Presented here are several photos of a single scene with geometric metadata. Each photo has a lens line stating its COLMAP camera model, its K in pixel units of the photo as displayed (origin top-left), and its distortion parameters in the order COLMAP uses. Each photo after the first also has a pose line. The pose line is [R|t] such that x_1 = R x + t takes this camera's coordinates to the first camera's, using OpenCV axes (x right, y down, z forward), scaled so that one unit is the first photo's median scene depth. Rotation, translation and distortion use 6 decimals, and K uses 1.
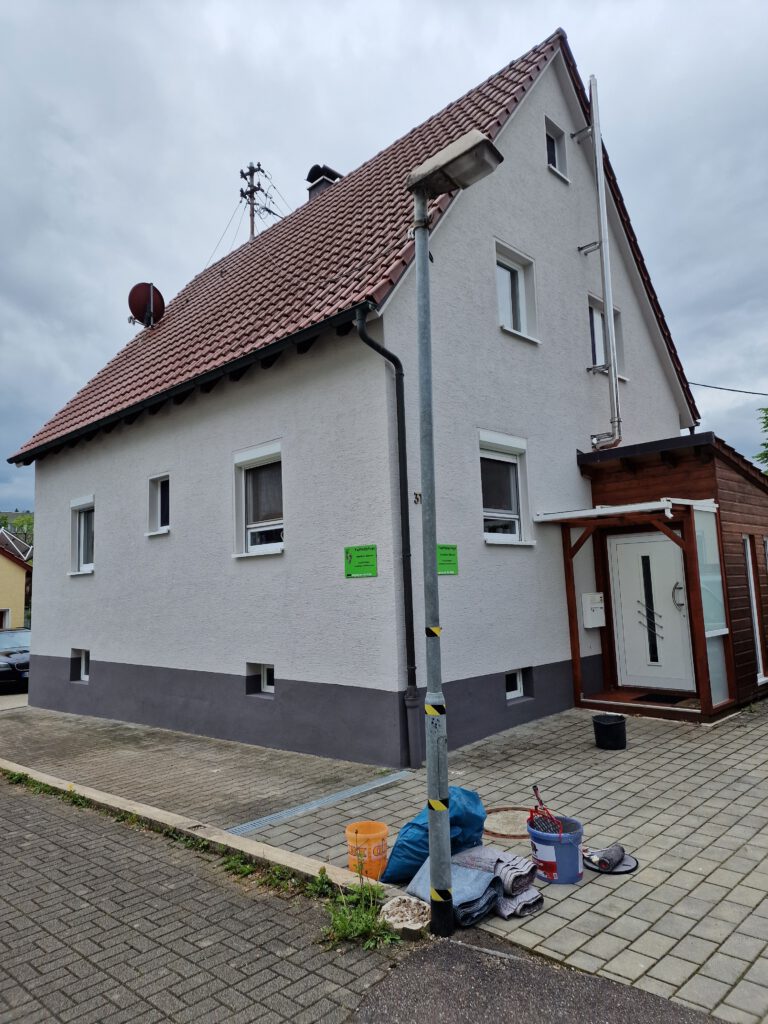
lens RADIAL K [[691.2, 0, 385.2], [0, 691.2, 507.2], [0, 0, 1]] dist [0.060208, -0.047302]
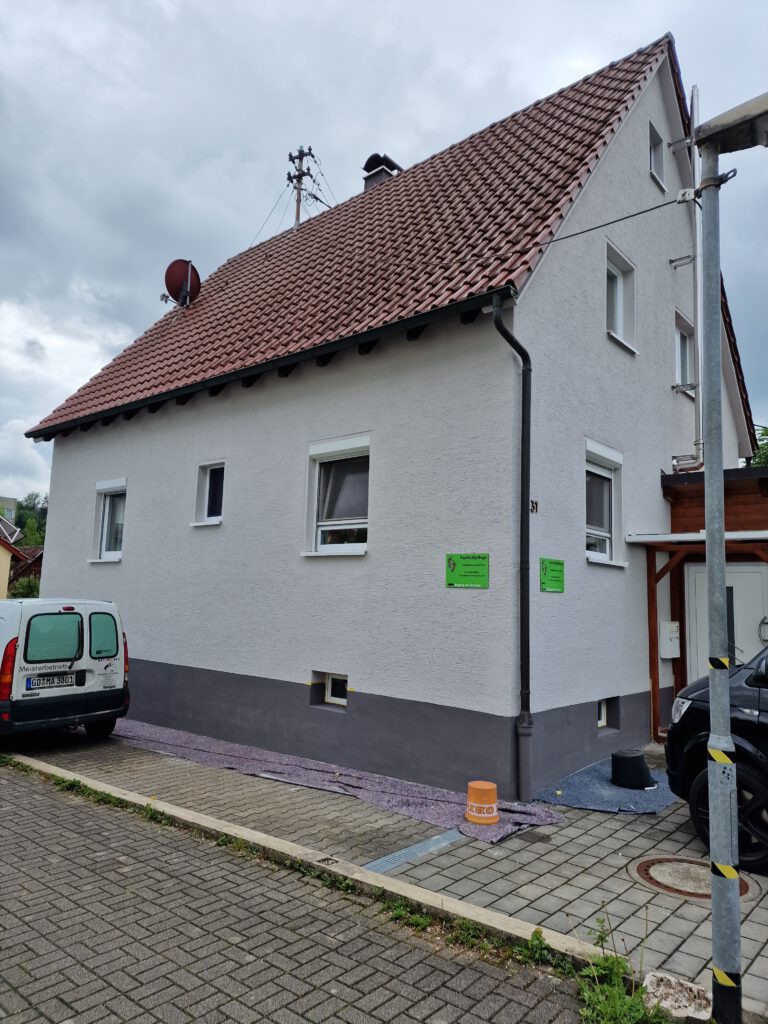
lens RADIAL K [[691.2, 0, 378.4], [0, 691.2, 513.2], [0, 0, 1]] dist [0.060208, -0.047302]
pose [[0.995822, 0.076775, 0.049431, -0.176429], [-0.076358, 0.997027, -0.010283, 0.018370], [-0.050074, 0.006465, 0.998725, 0.077573]]
